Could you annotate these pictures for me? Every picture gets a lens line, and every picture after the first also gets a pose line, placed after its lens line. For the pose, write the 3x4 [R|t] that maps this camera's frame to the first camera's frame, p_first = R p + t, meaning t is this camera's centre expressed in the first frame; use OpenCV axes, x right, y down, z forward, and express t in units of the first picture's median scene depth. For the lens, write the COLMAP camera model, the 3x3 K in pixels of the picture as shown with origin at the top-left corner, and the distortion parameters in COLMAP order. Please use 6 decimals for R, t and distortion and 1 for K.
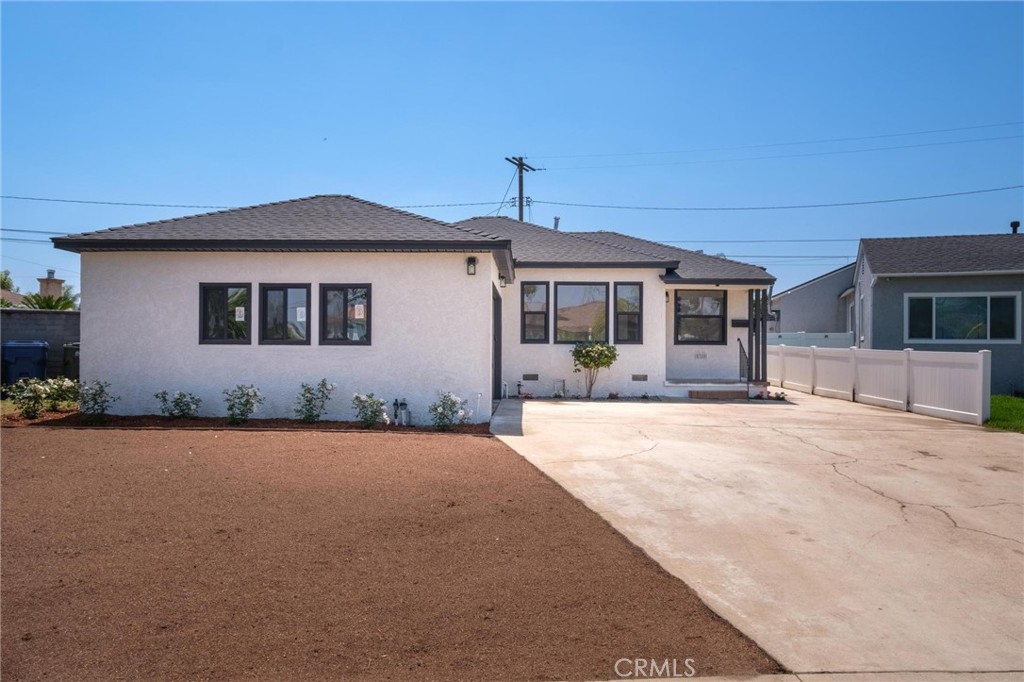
lens RADIAL K [[773.5, 0, 512.0], [0, 773.5, 341.0], [0, 0, 1]] dist [-0.005408, 0.003067]
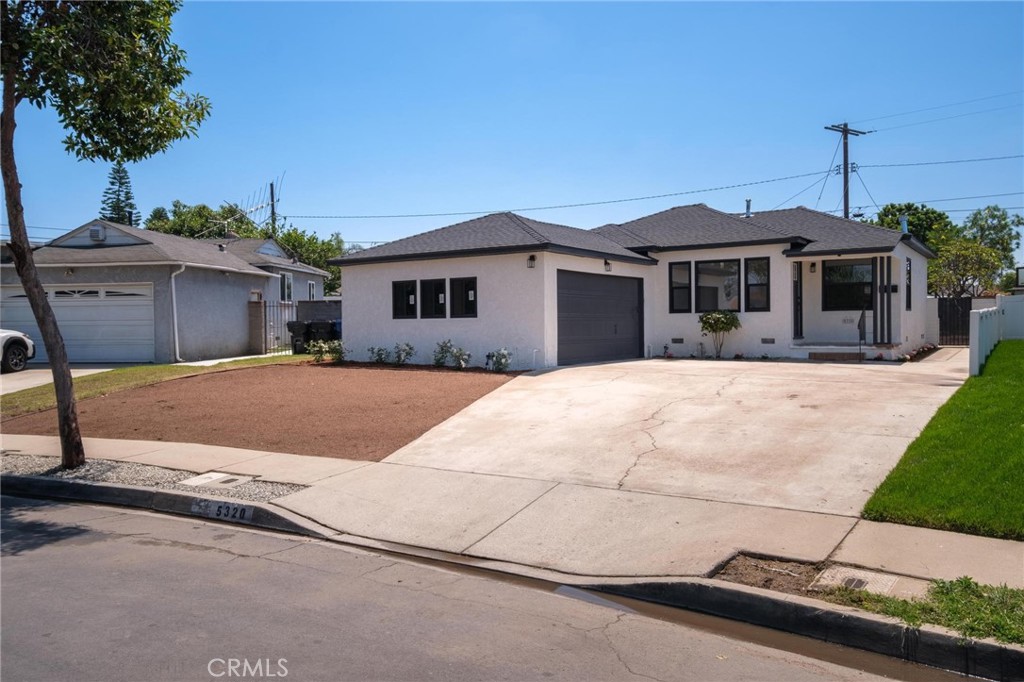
lens RADIAL K [[773.5, 0, 512.0], [0, 773.5, 341.0], [0, 0, 1]] dist [-0.005408, 0.003067]
pose [[0.842805, -0.004154, -0.538204, 0.462155], [0.022326, 0.999379, 0.027248, 0.008040], [0.537756, -0.034980, 0.842374, -0.166980]]
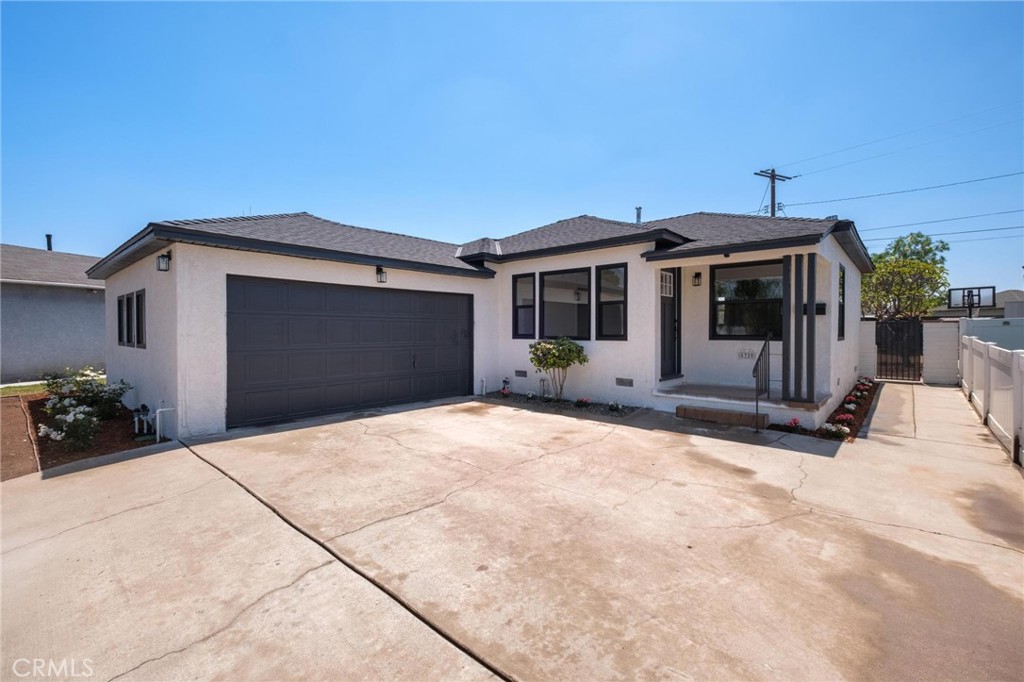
lens RADIAL K [[444.6, 0, 512.0], [0, 444.6, 341.0], [0, 0, 1]] dist [0.000870, -0.000264]
pose [[0.762040, 0.009122, -0.647466, 0.376721], [0.013211, 0.999474, 0.029629, -0.010735], [0.647396, -0.031132, 0.761518, 0.573217]]
